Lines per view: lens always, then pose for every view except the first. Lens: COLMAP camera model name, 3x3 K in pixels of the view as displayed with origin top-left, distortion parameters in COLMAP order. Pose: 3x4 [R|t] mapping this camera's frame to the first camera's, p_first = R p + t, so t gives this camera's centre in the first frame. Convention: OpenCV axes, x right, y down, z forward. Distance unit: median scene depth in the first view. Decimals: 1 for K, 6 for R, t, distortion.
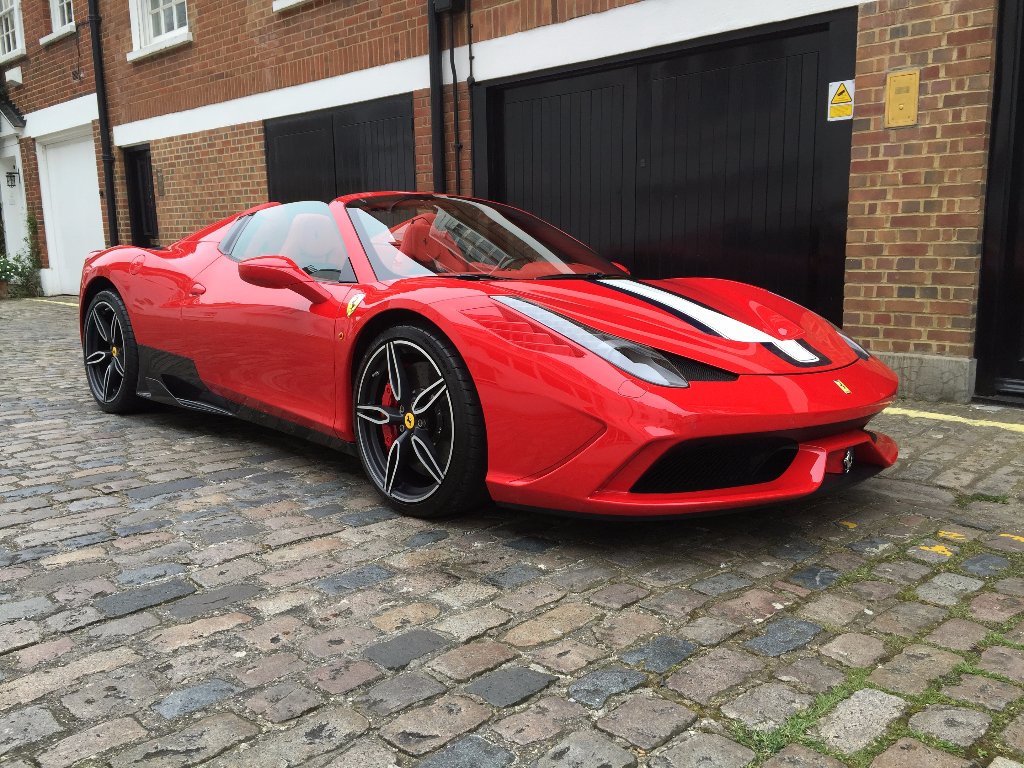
lens RADIAL K [[881.8, 0, 497.8], [0, 881.8, 369.4], [0, 0, 1]] dist [0.072937, -0.089332]
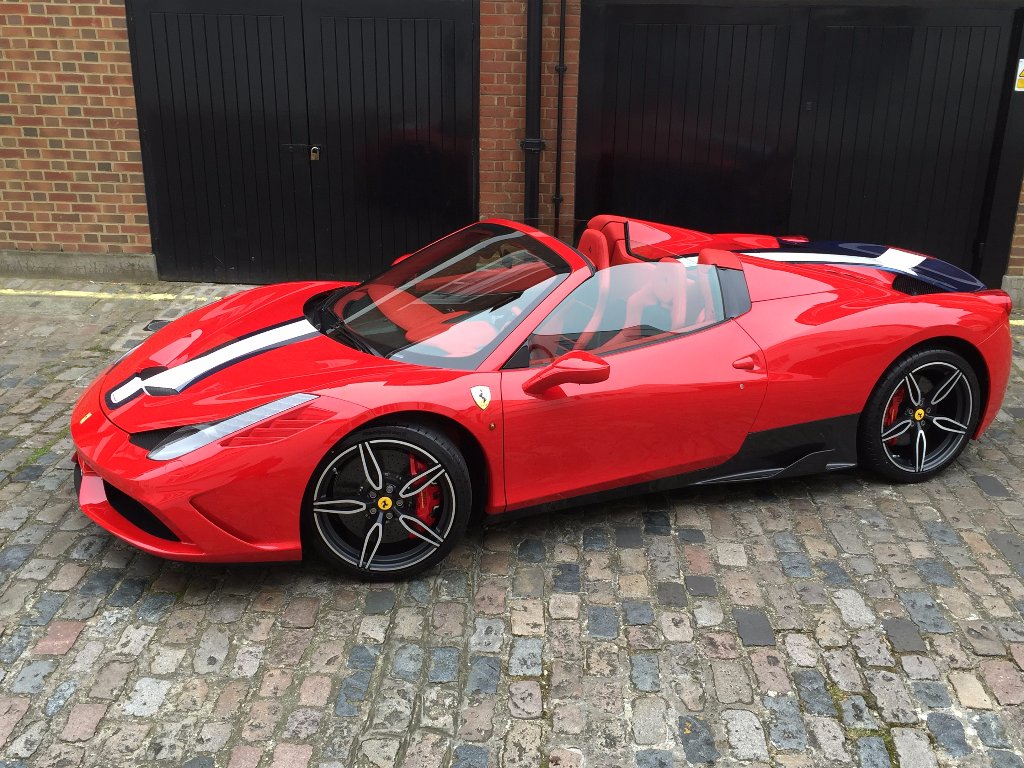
lens RADIAL K [[1135.1, 0, 503.0], [0, 1135.1, 381.8], [0, 0, 1]] dist [0.046471, 0.000000]
pose [[0.740744, -0.209316, 0.638346, -1.639178], [0.077261, 0.970459, 0.228562, -0.413882], [-0.667330, -0.119987, 0.735034, 0.375197]]
